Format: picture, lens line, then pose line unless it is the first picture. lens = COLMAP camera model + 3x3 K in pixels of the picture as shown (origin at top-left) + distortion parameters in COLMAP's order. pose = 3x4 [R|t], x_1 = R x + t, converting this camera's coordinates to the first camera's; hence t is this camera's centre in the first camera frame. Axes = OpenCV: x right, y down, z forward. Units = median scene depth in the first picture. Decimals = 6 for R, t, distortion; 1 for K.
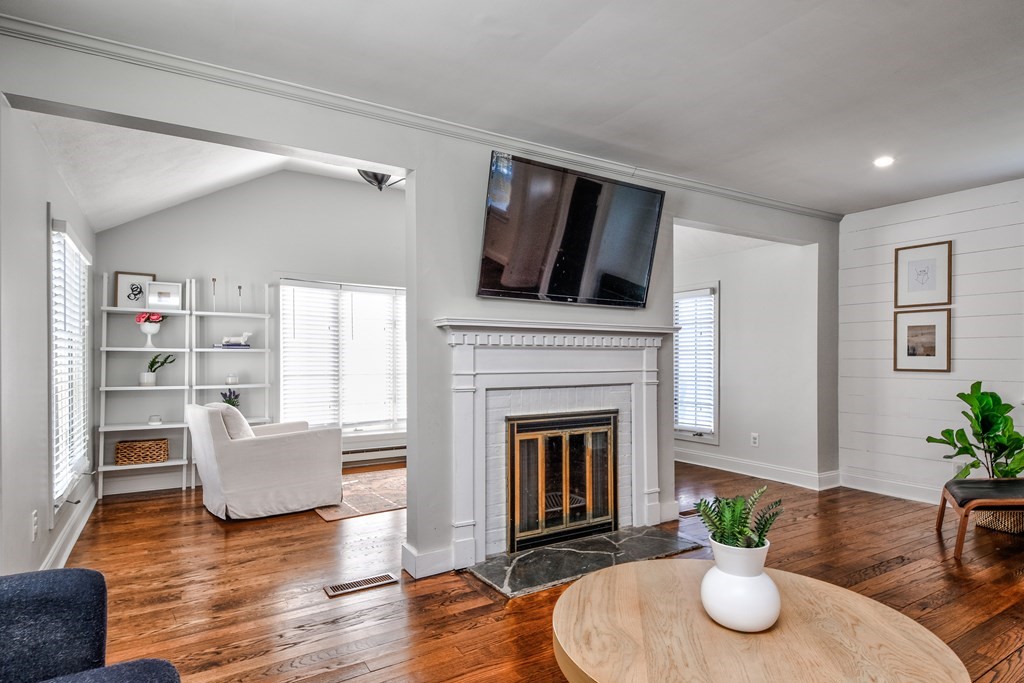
lens RADIAL K [[571.6, 0, 539.1], [0, 571.6, 349.1], [0, 0, 1]] dist [-0.001181, -0.000468]
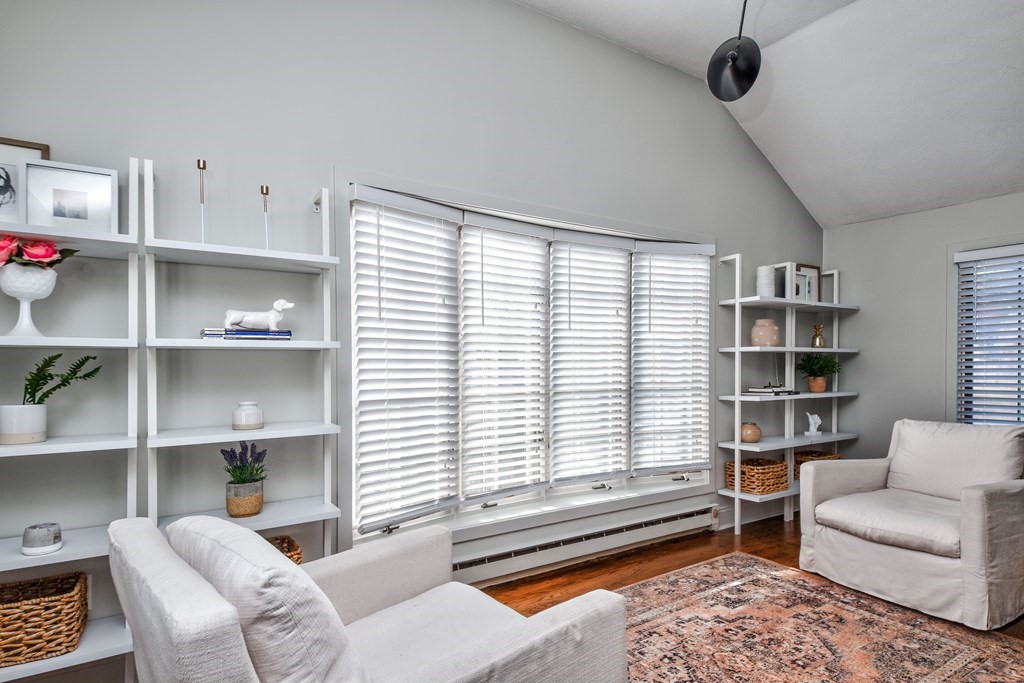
lens RADIAL K [[565.6, 0, 515.3], [0, 565.6, 358.5], [0, 0, 1]] dist [0.001397, 0.000264]
pose [[0.999985, -0.001148, 0.005269, -0.362589], [0.001080, 0.999917, 0.012874, 0.007132], [-0.005283, -0.012868, 0.999903, 0.619321]]
